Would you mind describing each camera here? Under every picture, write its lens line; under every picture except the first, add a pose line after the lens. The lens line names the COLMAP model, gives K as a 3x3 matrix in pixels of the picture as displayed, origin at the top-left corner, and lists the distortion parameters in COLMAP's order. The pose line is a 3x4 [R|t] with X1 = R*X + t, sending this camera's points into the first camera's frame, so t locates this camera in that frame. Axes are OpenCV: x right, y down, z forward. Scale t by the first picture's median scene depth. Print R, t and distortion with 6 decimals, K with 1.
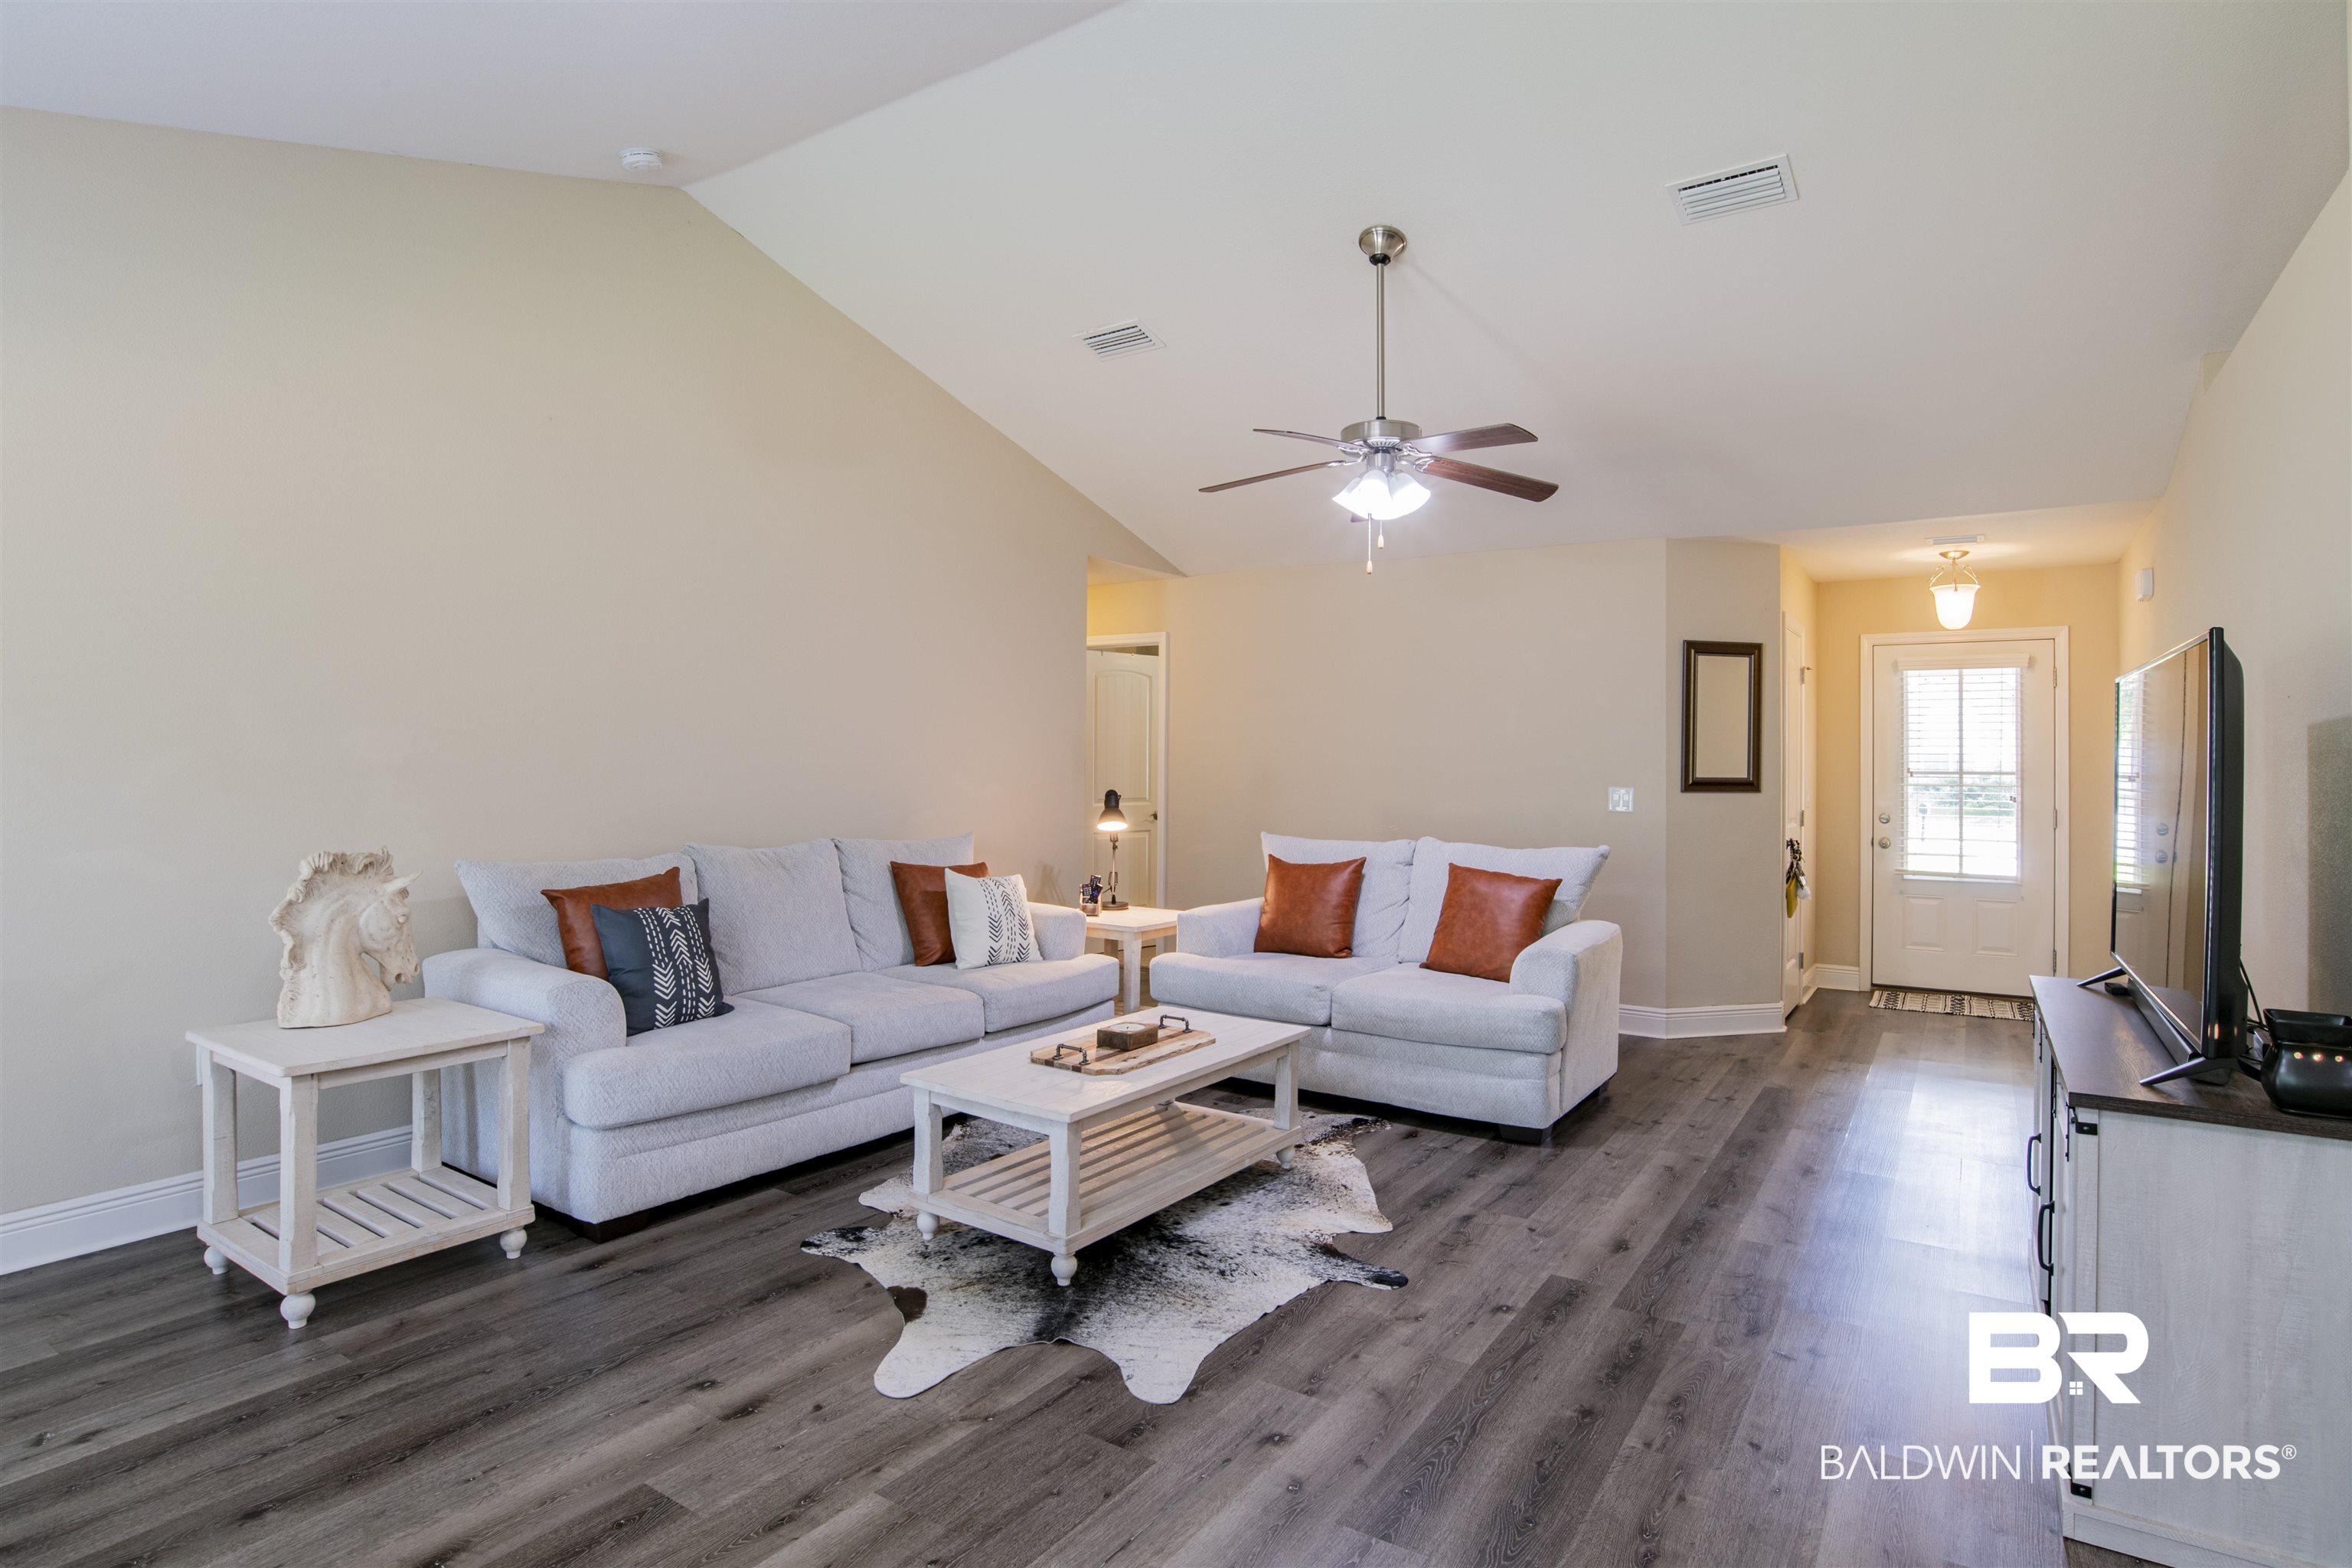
lens RADIAL K [[1264.2, 0, 1226.6], [0, 1264.2, 748.7], [0, 0, 1]] dist [-0.062689, 0.020087]
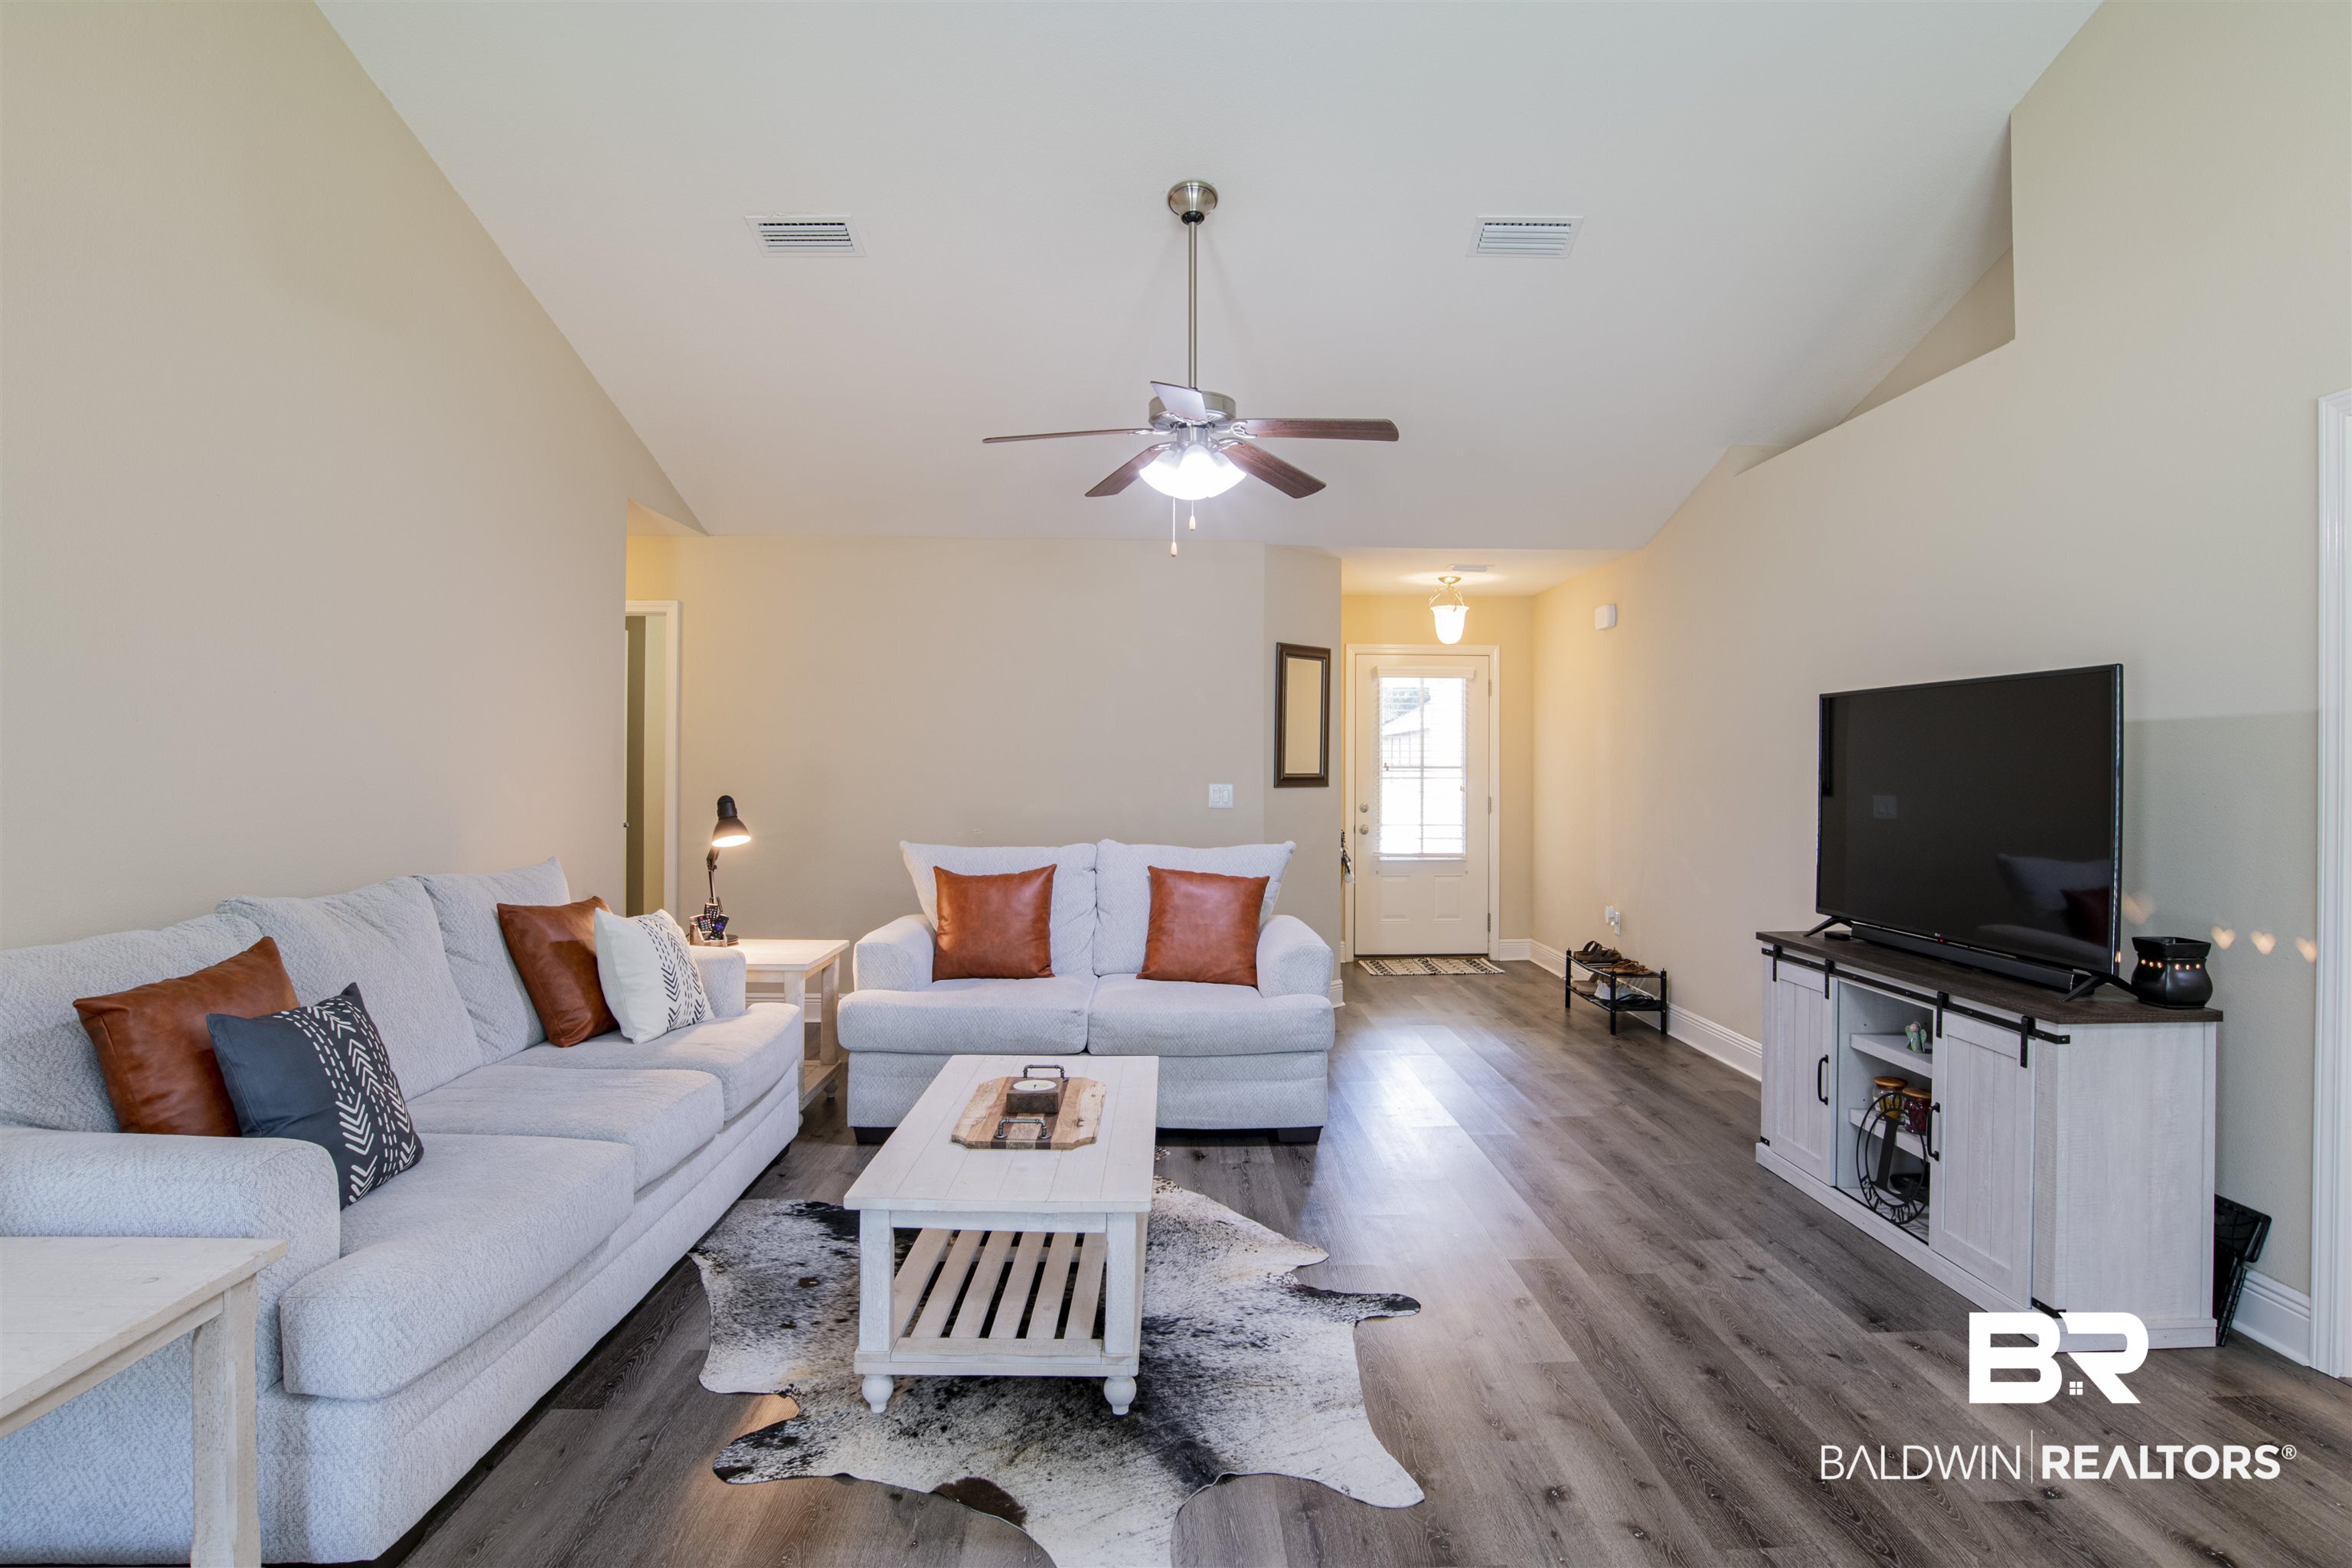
lens RADIAL K [[1264.2, 0, 1251.2], [0, 1264.2, 758.9], [0, 0, 1]] dist [-0.062689, 0.020087]
pose [[0.806545, -0.003147, 0.591164, -0.342687], [-0.004348, 0.999927, 0.011254, -0.001230], [-0.591156, -0.011647, 0.806473, 0.197800]]
